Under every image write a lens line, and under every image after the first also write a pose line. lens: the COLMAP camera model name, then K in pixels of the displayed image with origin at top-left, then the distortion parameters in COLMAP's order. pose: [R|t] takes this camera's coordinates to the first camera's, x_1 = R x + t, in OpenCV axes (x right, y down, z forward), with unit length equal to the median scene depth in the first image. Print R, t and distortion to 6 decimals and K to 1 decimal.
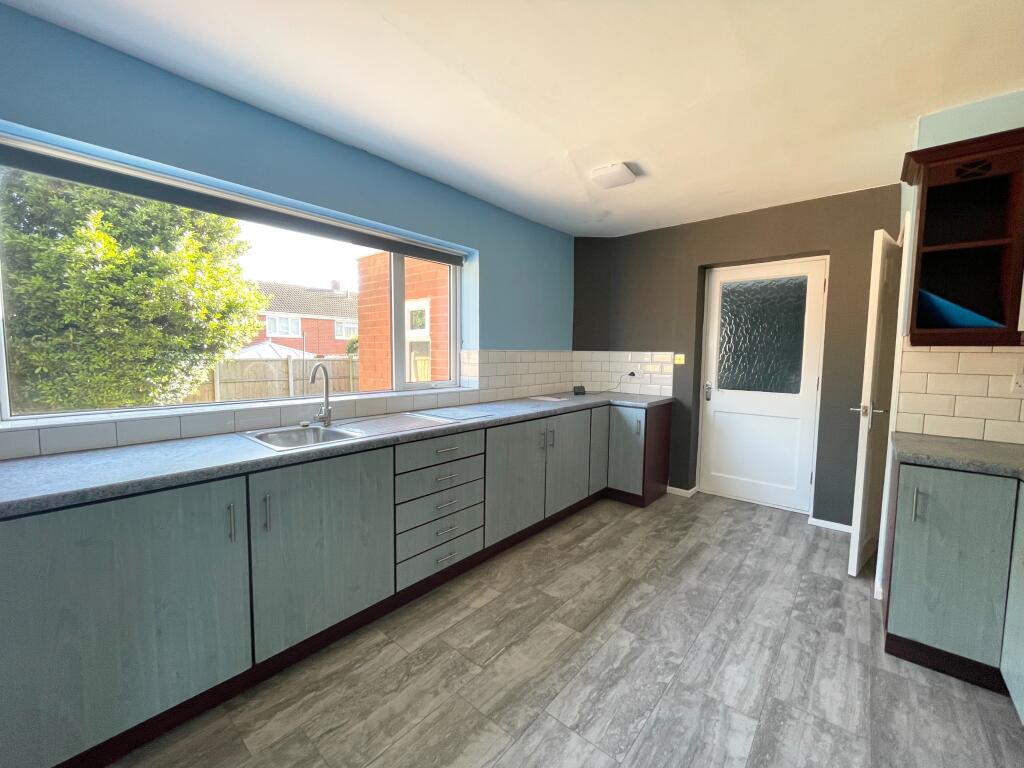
lens RADIAL K [[413.3, 0, 511.6], [0, 413.3, 381.3], [0, 0, 1]] dist [-0.001891, -0.000416]
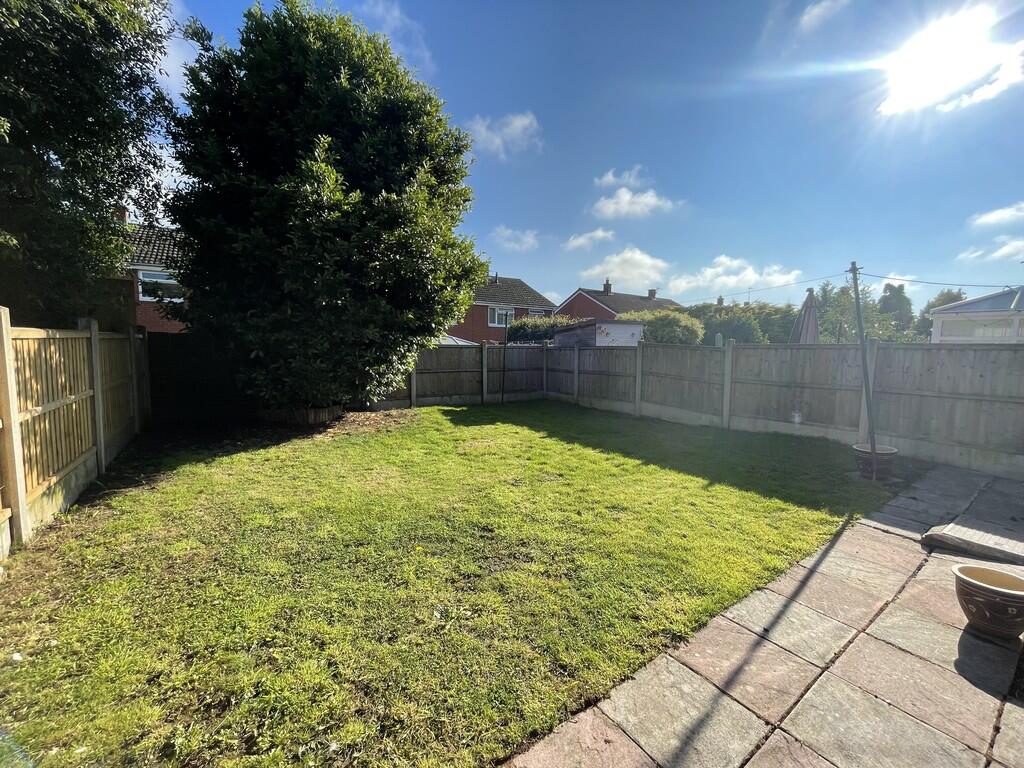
lens RADIAL K [[413.3, 0, 514.2], [0, 413.3, 380.3], [0, 0, 1]] dist [-0.001891, -0.000416]
pose [[0.970375, 0.027384, -0.240048, -0.233977], [-0.023009, 0.999515, 0.021007, -0.003010], [0.240507, -0.014862, 0.970534, 0.174674]]
